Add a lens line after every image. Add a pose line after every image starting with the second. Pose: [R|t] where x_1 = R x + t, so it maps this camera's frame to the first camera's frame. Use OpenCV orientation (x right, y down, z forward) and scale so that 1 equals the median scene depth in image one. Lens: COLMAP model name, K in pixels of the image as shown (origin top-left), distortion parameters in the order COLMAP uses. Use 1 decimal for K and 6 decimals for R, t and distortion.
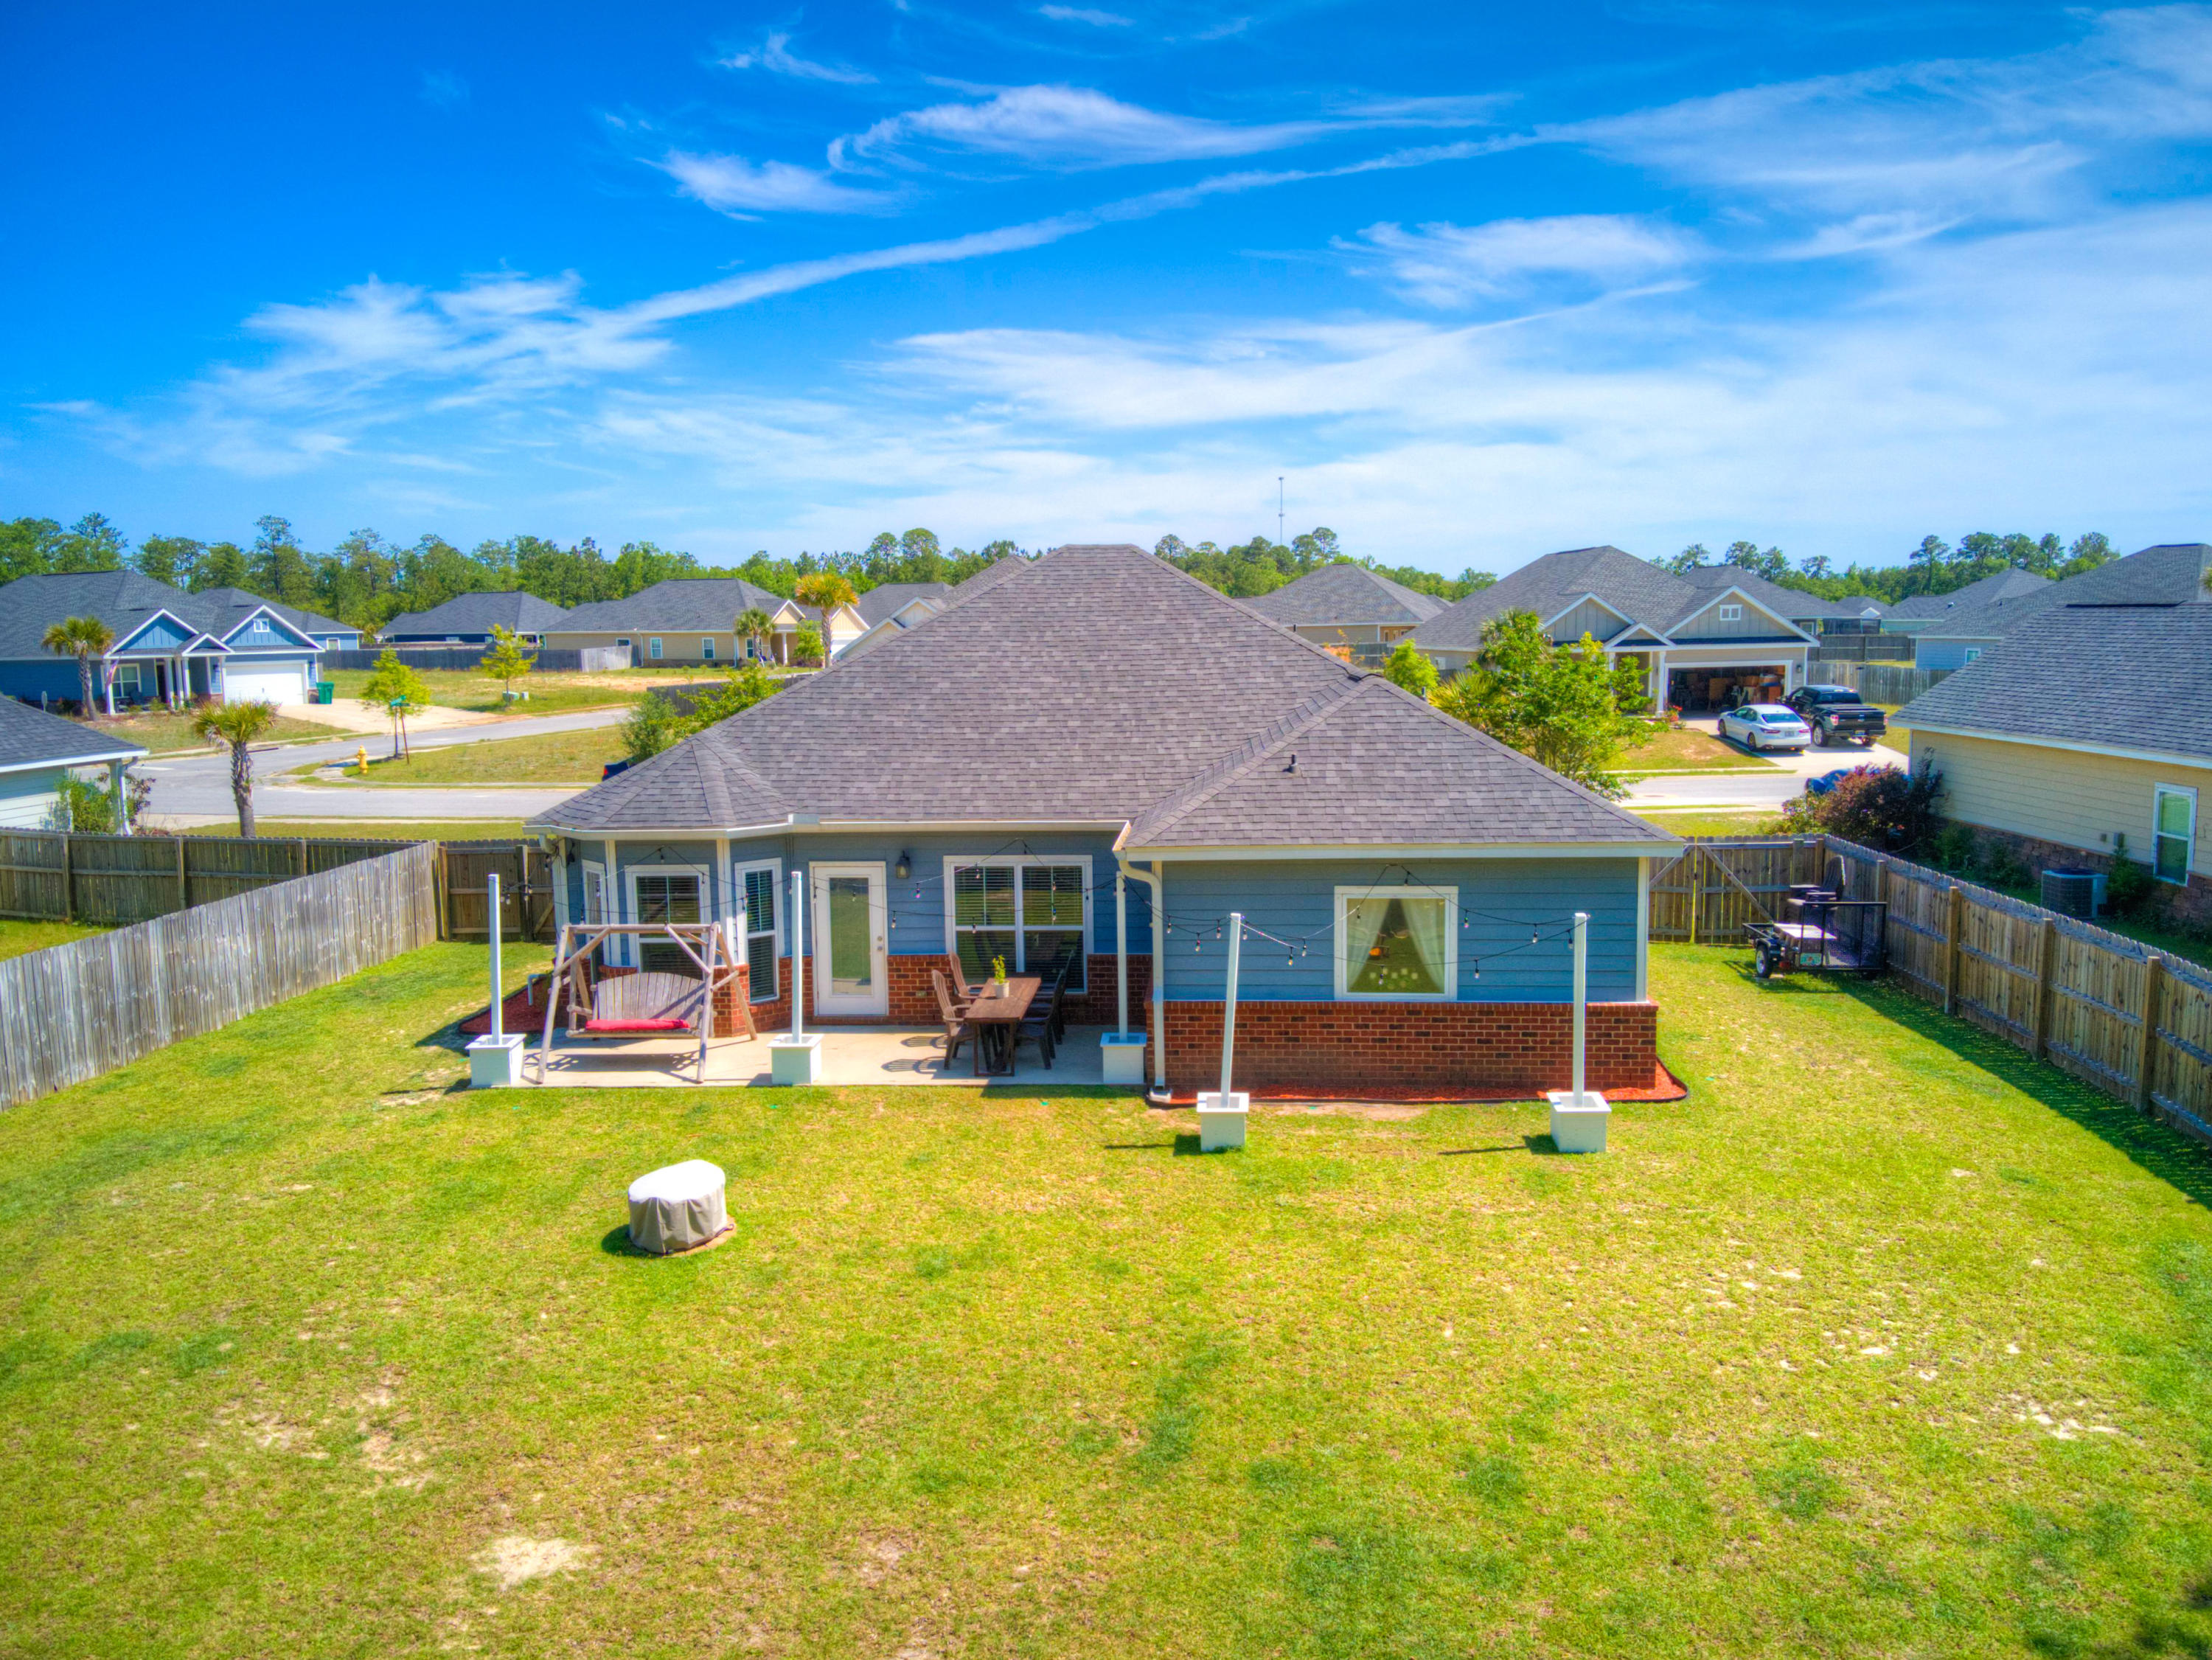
lens RADIAL K [[1691.5, 0, 1135.9], [0, 1691.5, 777.5], [0, 0, 1]] dist [0.162714, -0.364703]
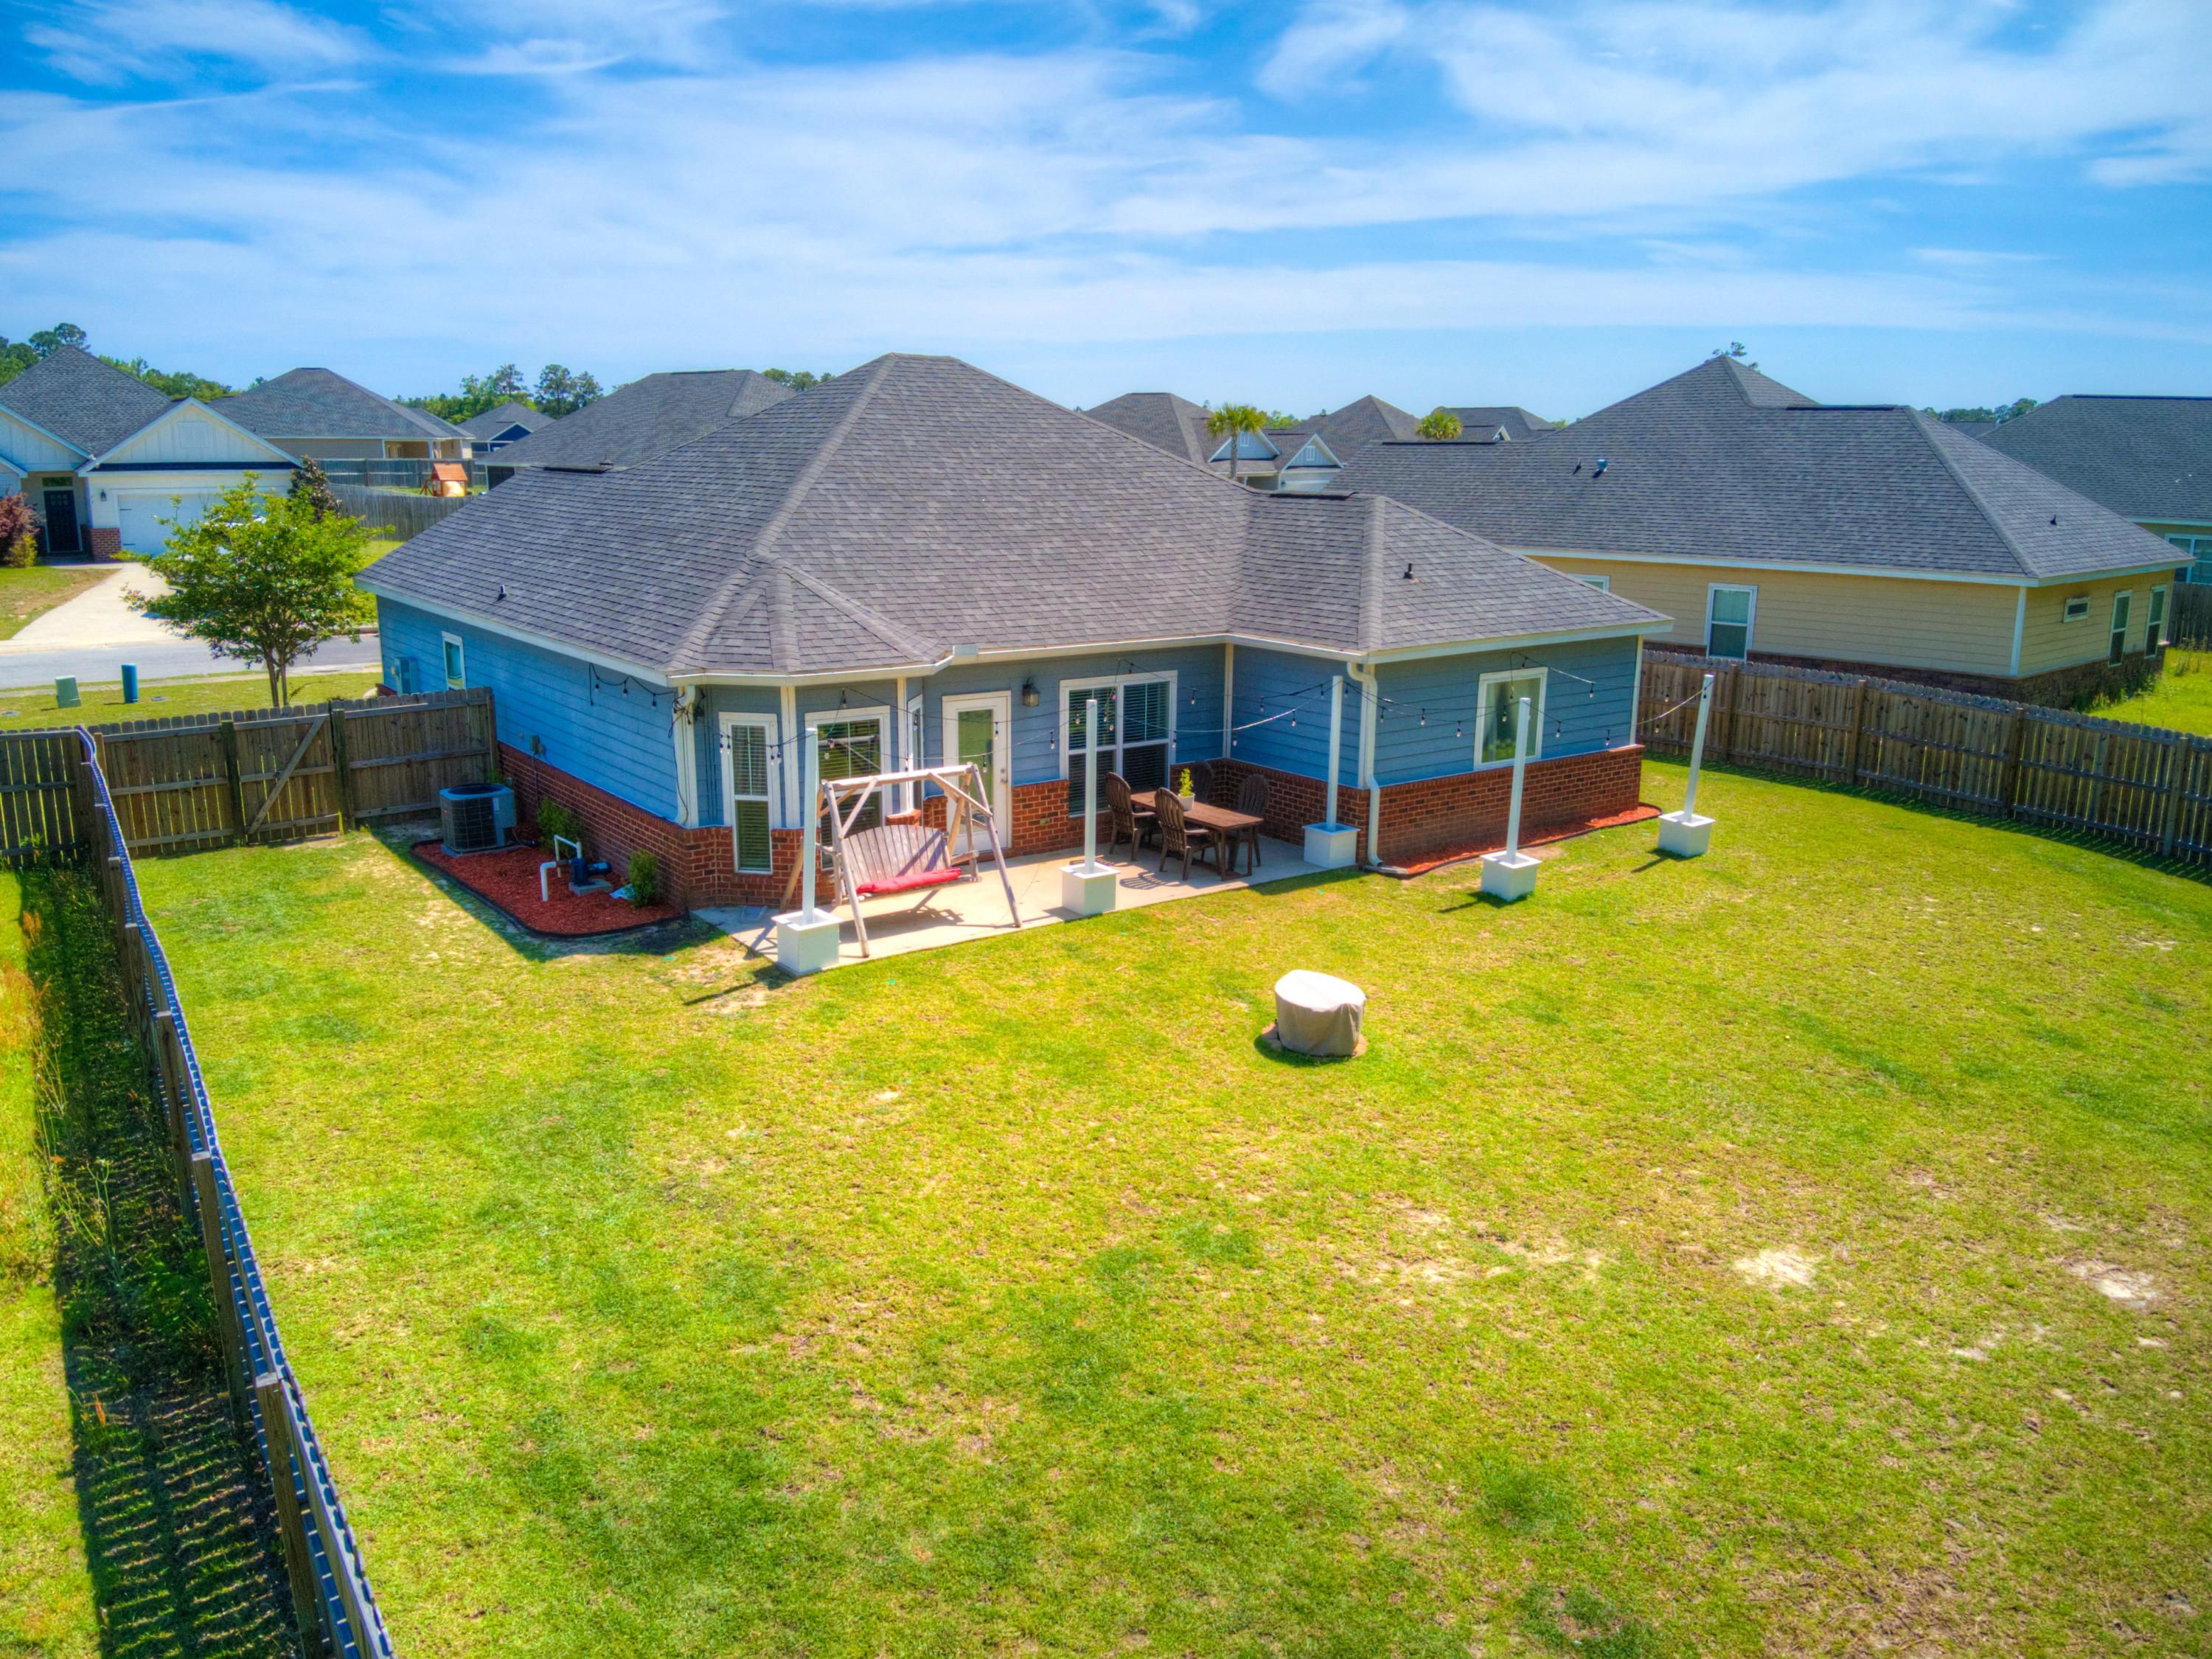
lens RADIAL K [[1634.0, 0, 1106.0], [0, 1634.0, 829.5], [0, 0, 1]] dist [0.087071, -0.172544]
pose [[0.767577, -0.126666, 0.628316, -0.720042], [0.038568, 0.987630, 0.151987, -0.012427], [-0.639795, -0.092428, 0.762968, 0.248405]]
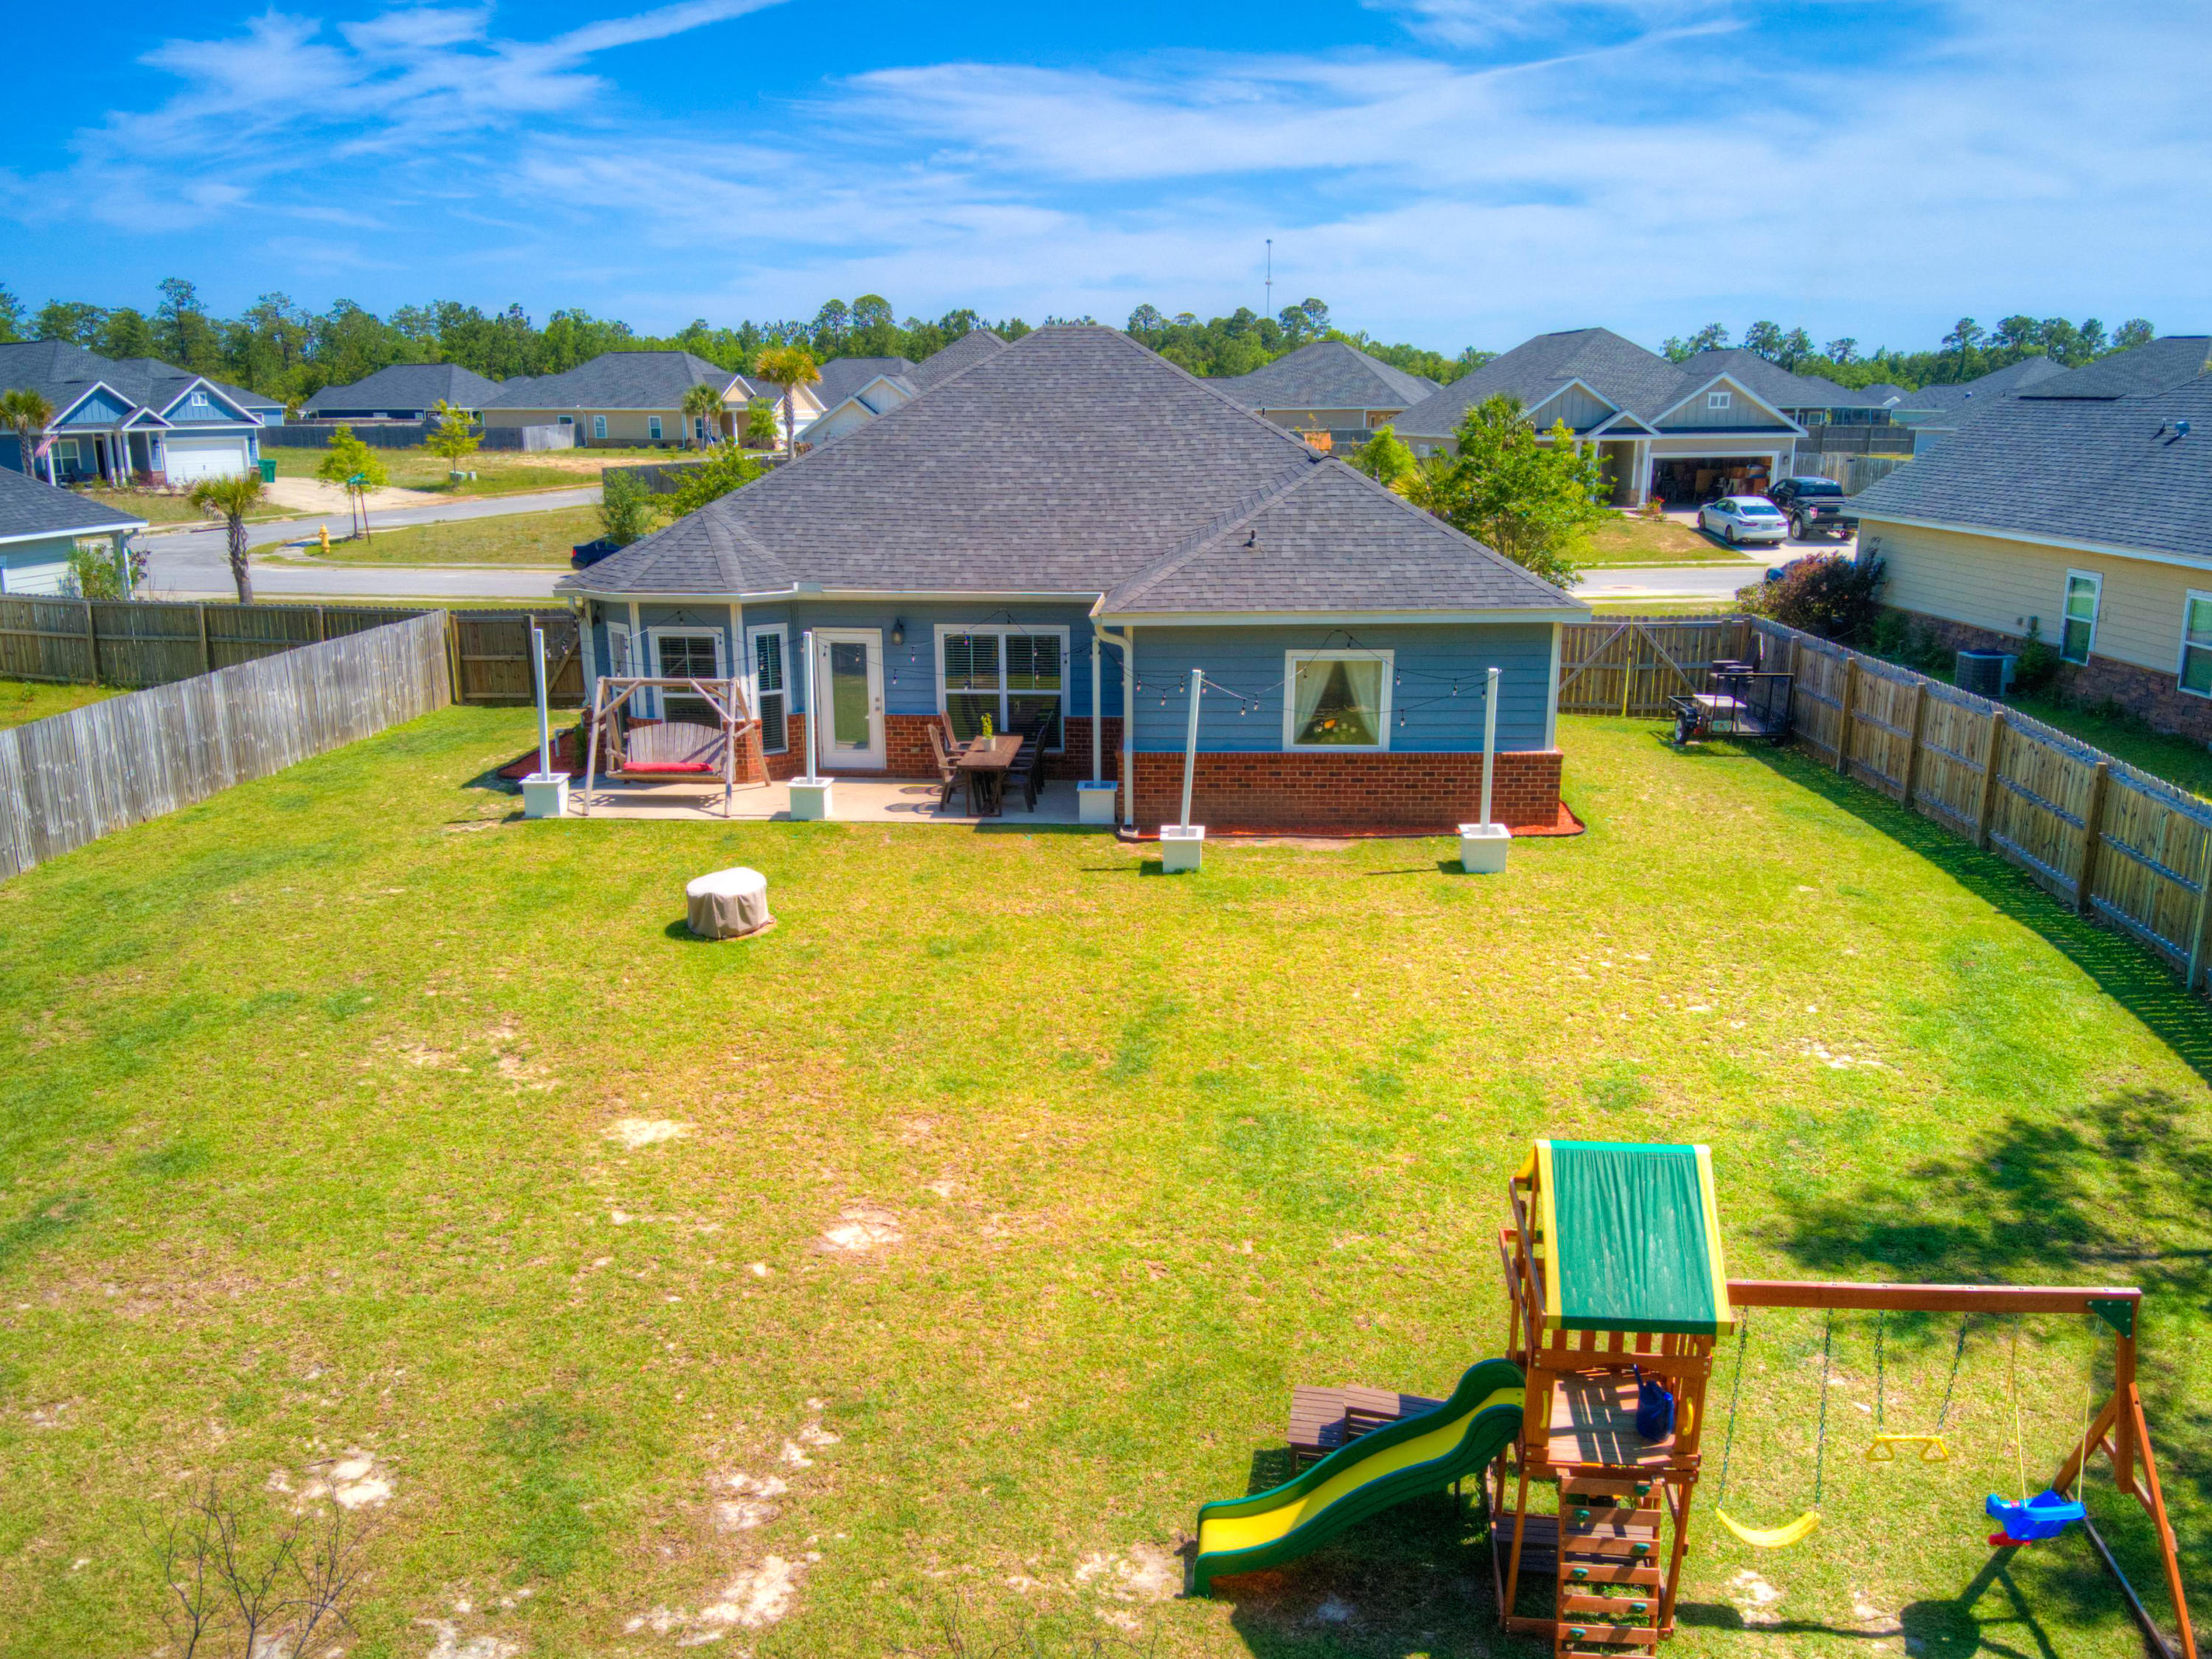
lens RADIAL K [[1781.1, 0, 1105.3], [0, 1781.1, 878.3], [0, 0, 1]] dist [0.177486, -0.397990]
pose [[0.999947, 0.010112, 0.001714, -0.003102], [-0.010256, 0.986308, 0.164594, 0.017090], [-0.000026, -0.164603, 0.986360, -0.175363]]
